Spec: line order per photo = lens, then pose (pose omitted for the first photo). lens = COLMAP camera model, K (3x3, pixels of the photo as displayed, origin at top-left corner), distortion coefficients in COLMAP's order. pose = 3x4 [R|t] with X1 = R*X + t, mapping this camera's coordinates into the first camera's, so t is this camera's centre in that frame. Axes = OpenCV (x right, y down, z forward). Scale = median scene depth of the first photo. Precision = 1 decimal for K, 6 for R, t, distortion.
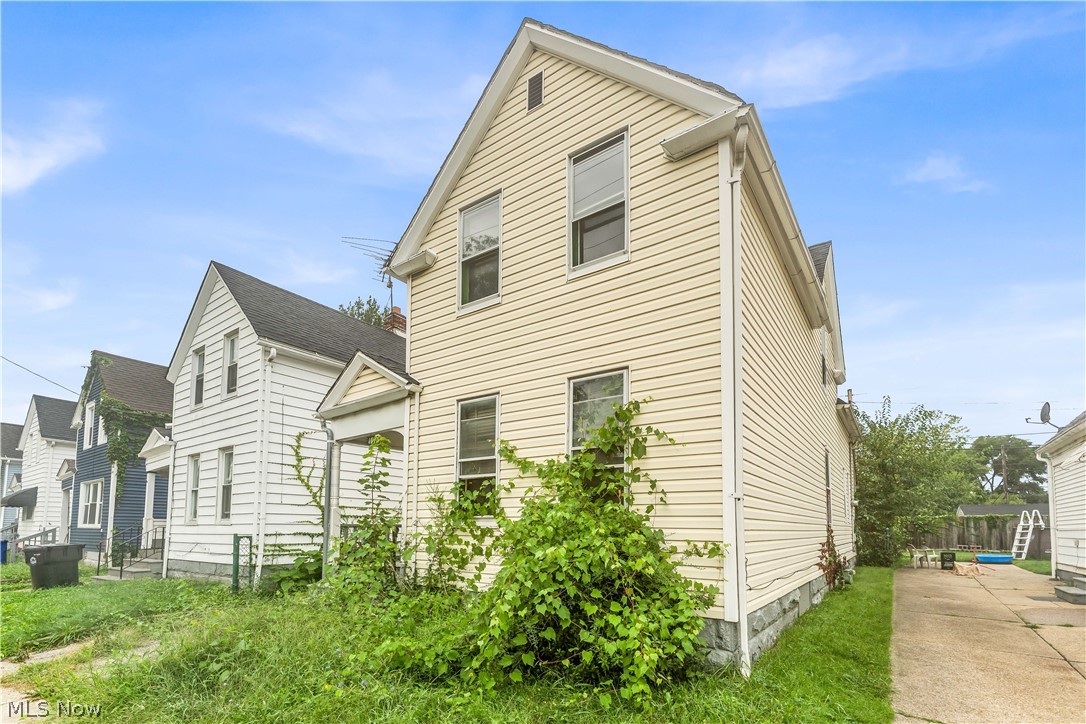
lens RADIAL K [[471.8, 0, 543.9], [0, 471.8, 362.5], [0, 0, 1]] dist [-0.003599, -0.000188]
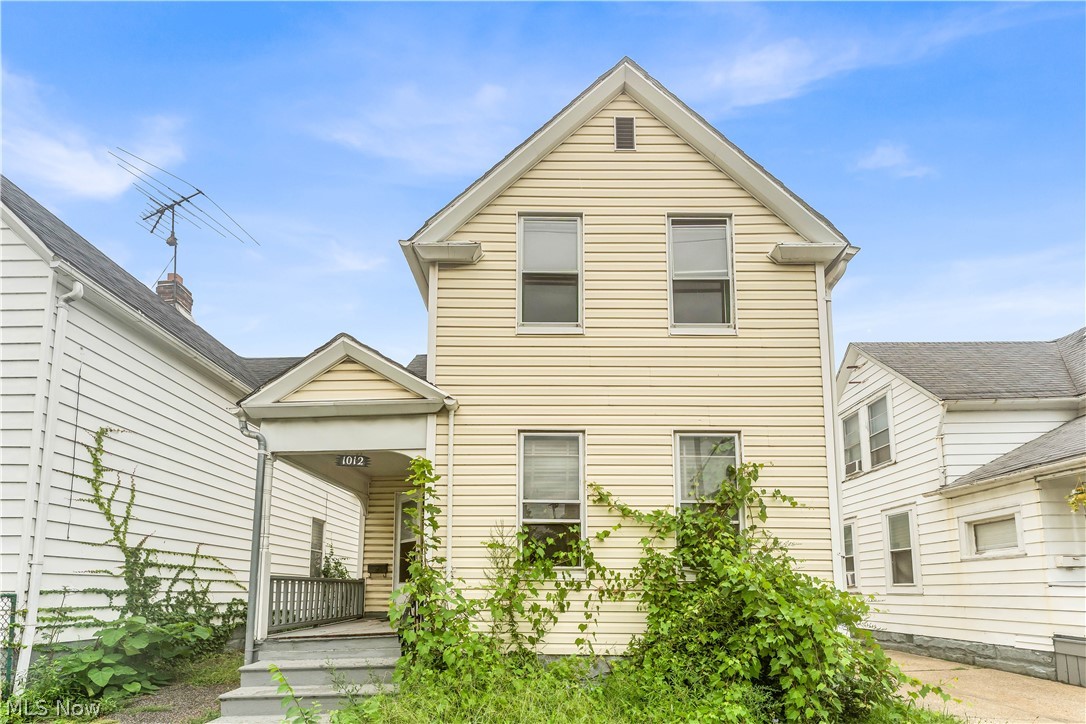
lens RADIAL K [[471.8, 0, 567.7], [0, 471.8, 414.2], [0, 0, 1]] dist [-0.003599, -0.000188]
pose [[0.819673, 0.200955, 0.536426, -0.529264], [-0.190529, 0.978771, -0.075532, 0.091923], [-0.540217, -0.040293, 0.840561, 0.222576]]
